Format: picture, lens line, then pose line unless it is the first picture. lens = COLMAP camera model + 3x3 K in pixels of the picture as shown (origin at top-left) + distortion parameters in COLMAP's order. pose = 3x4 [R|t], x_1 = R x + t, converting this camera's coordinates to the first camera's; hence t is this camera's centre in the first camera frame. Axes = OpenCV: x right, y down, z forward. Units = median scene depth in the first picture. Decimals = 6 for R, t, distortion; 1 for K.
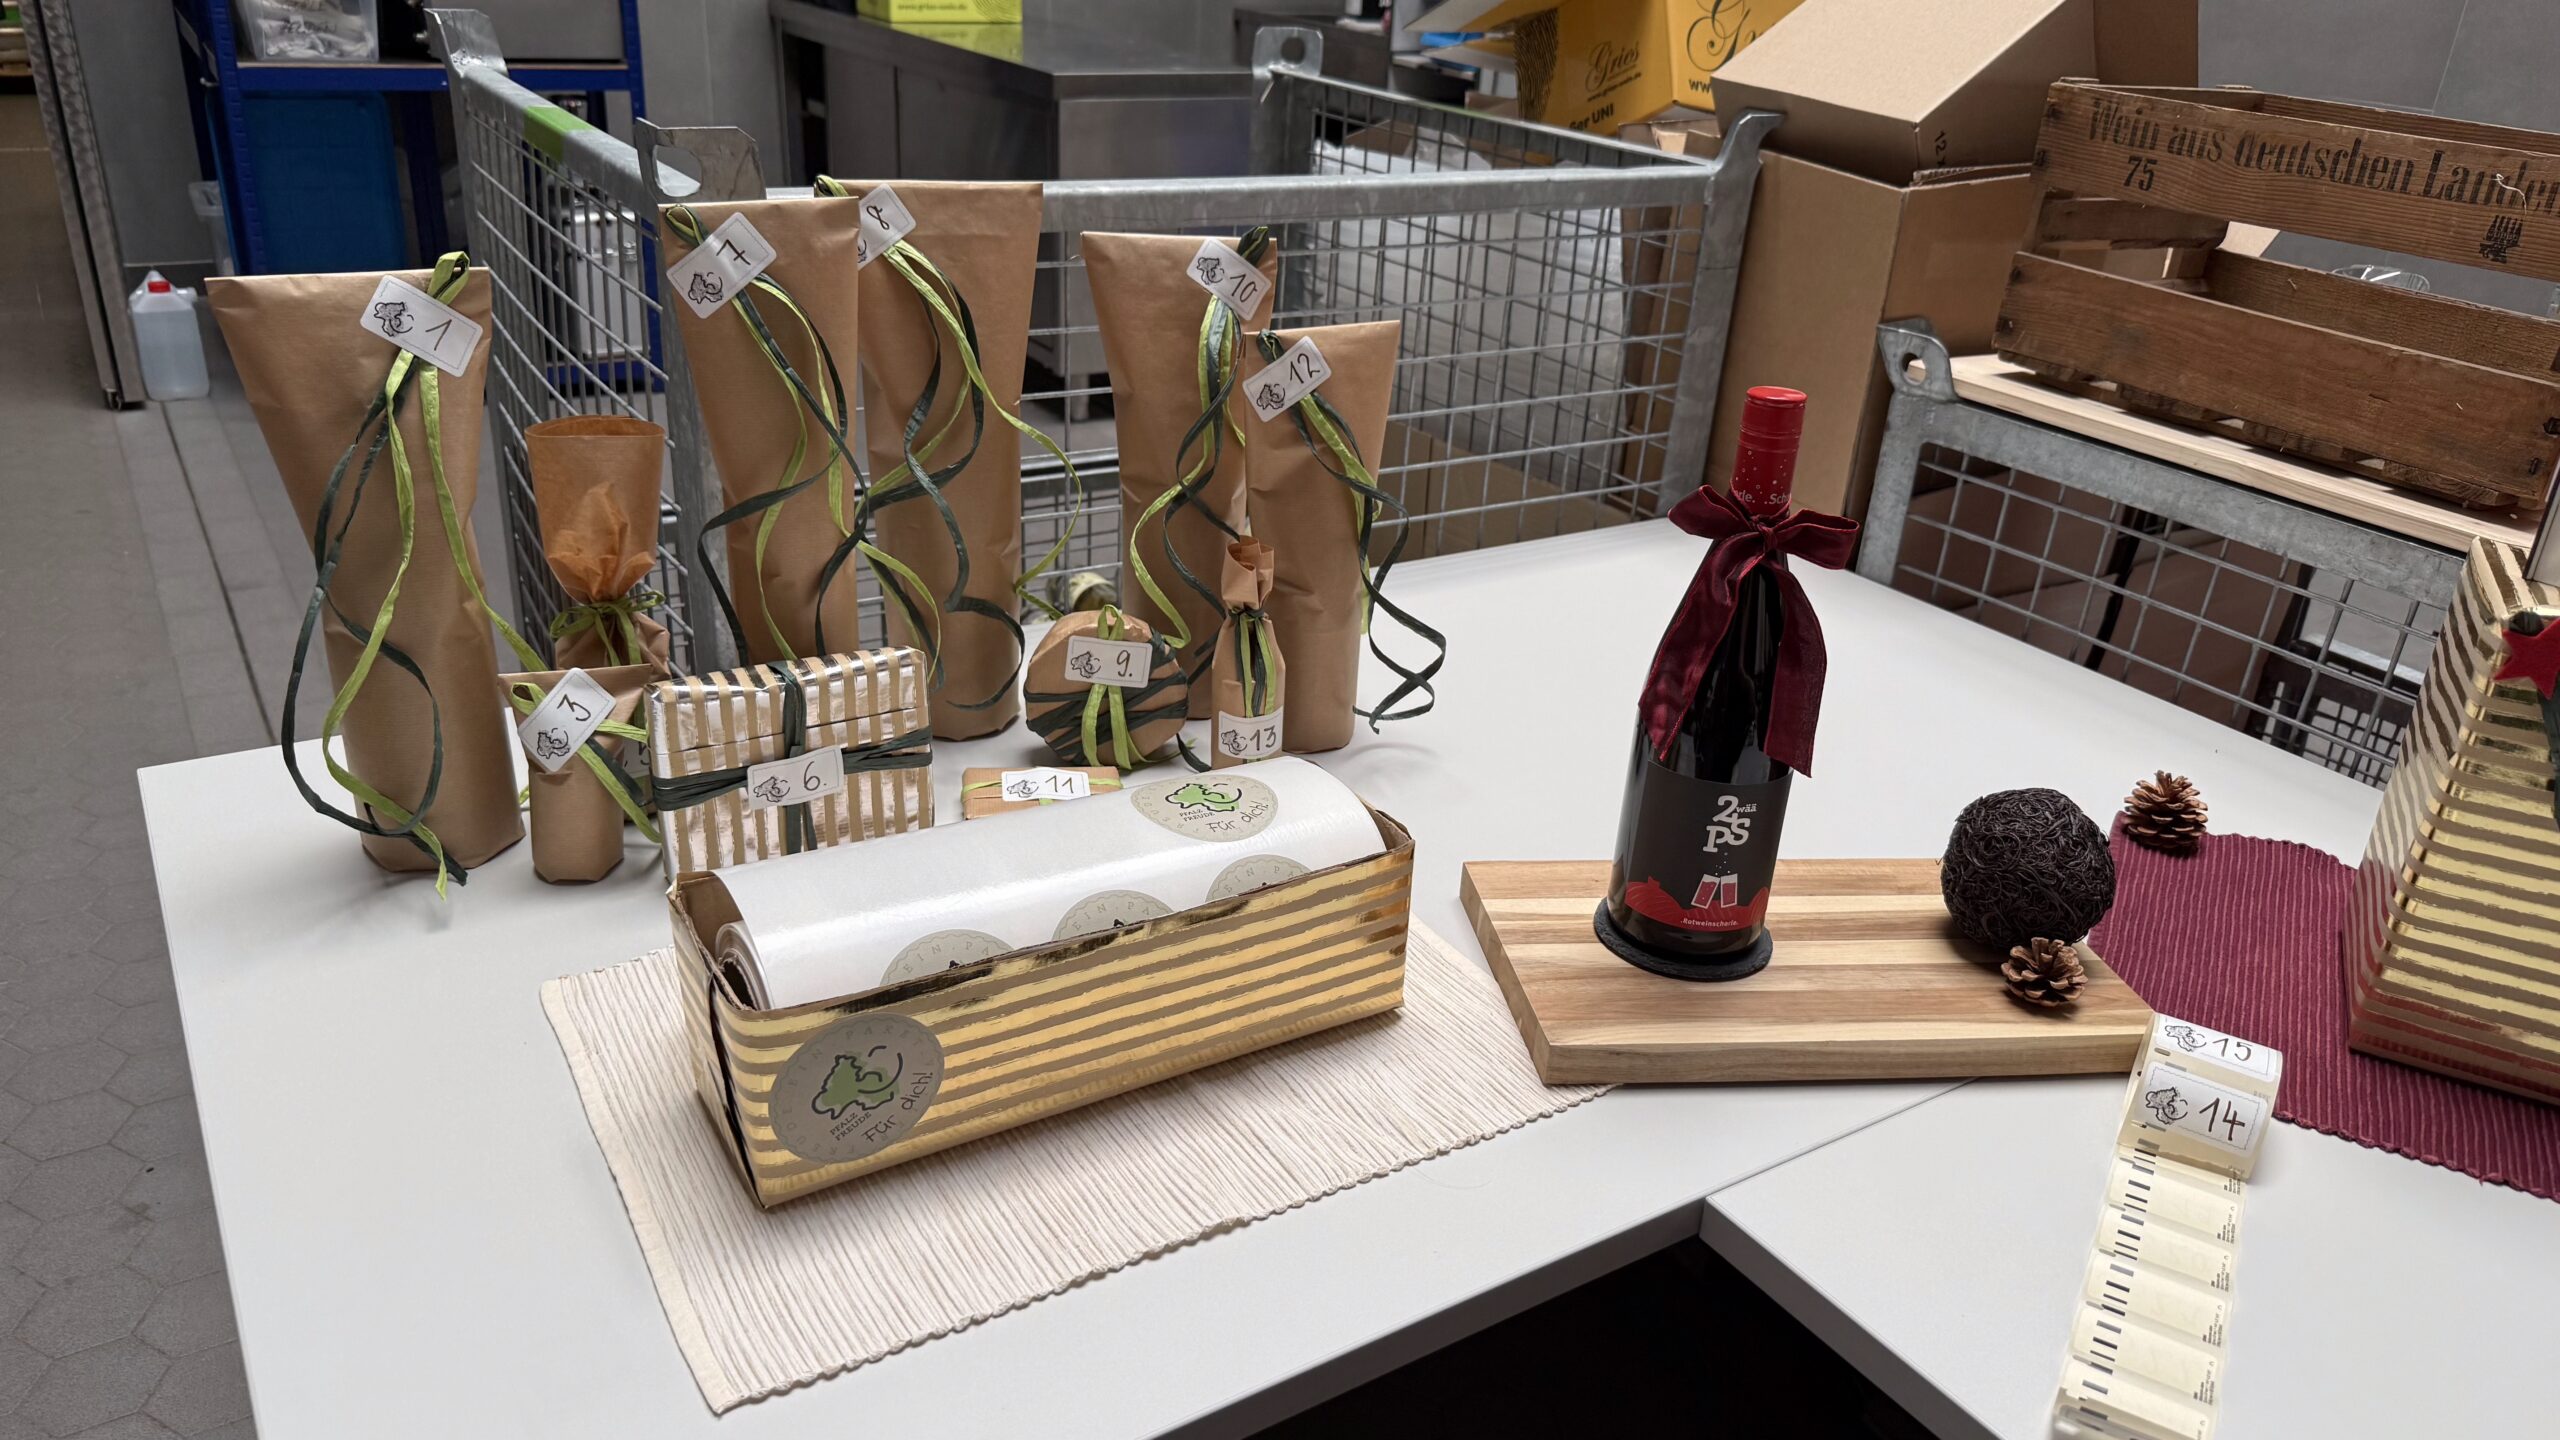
lens RADIAL K [[1841.5, 0, 1280.0], [0, 1841.5, 720.0], [0, 0, 1]] dist [0.074808, -0.111123]
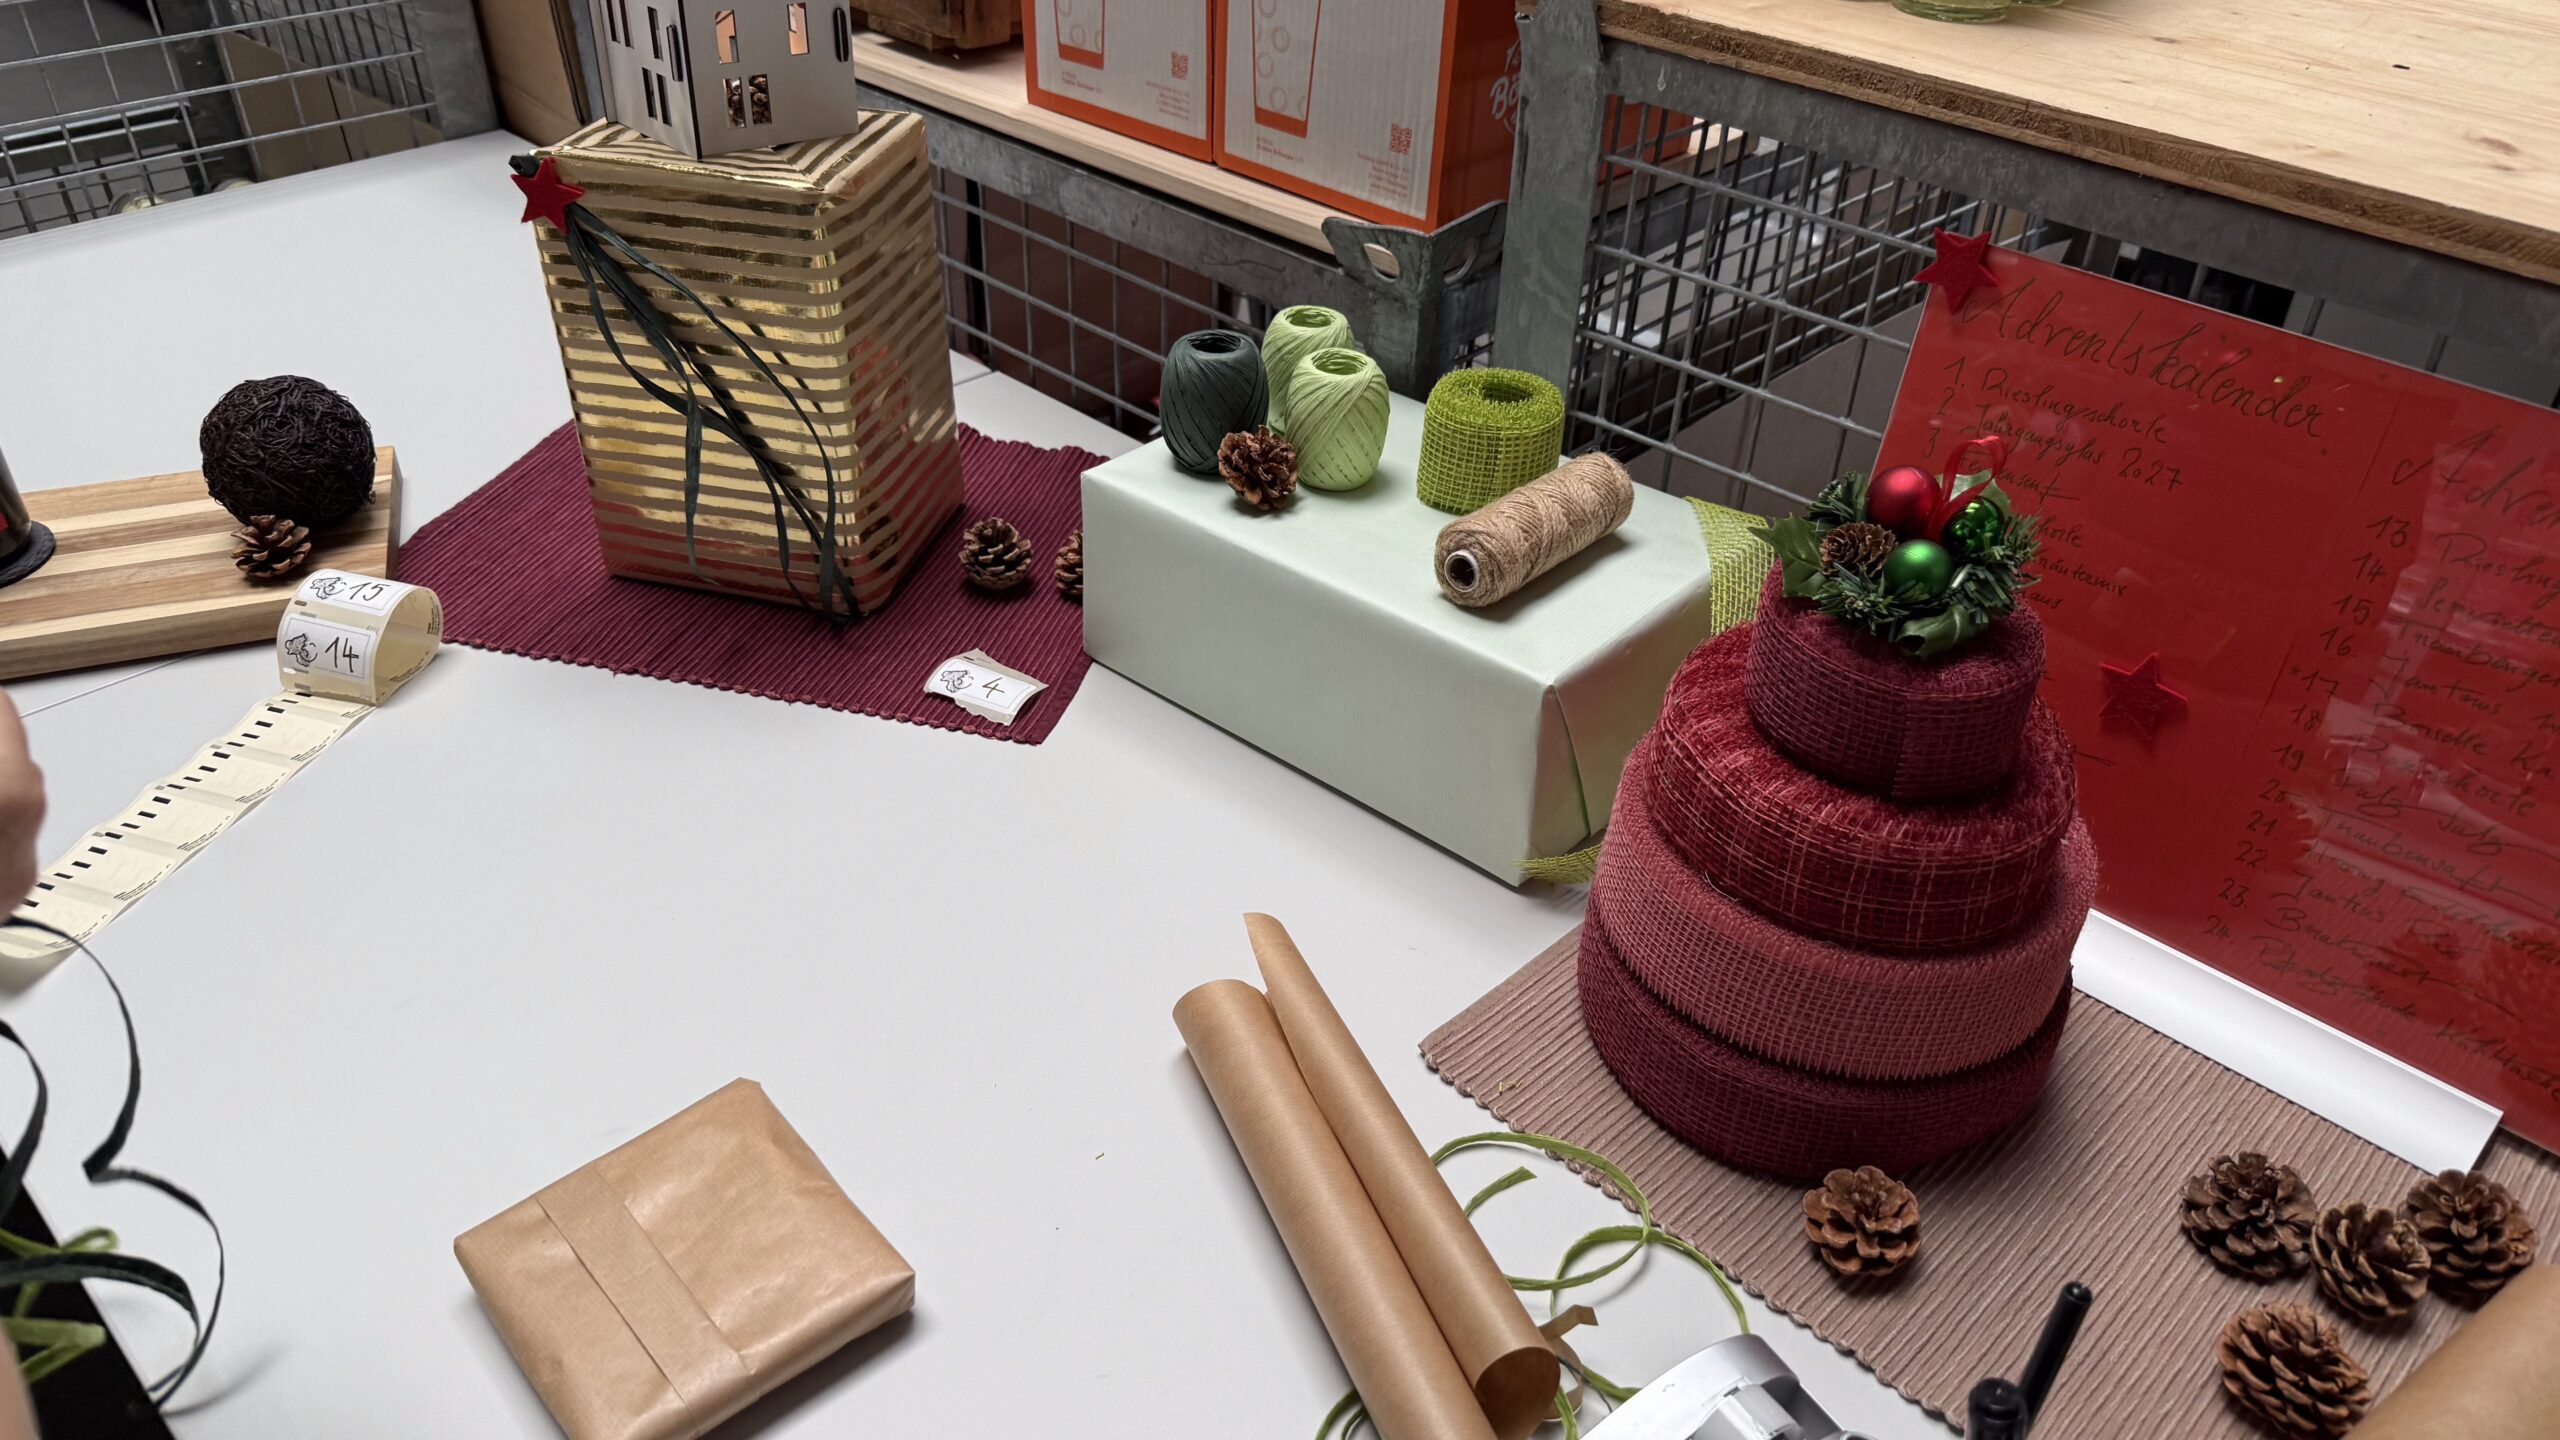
lens RADIAL K [[1841.5, 0, 1280.0], [0, 1841.5, 720.0], [0, 0, 1]] dist [0.074808, -0.111123]
pose [[0.974078, -0.158036, 0.161855, 0.828377], [0.122363, 0.969885, 0.210595, 0.079263], [-0.190263, -0.185331, 0.964081, -0.200379]]
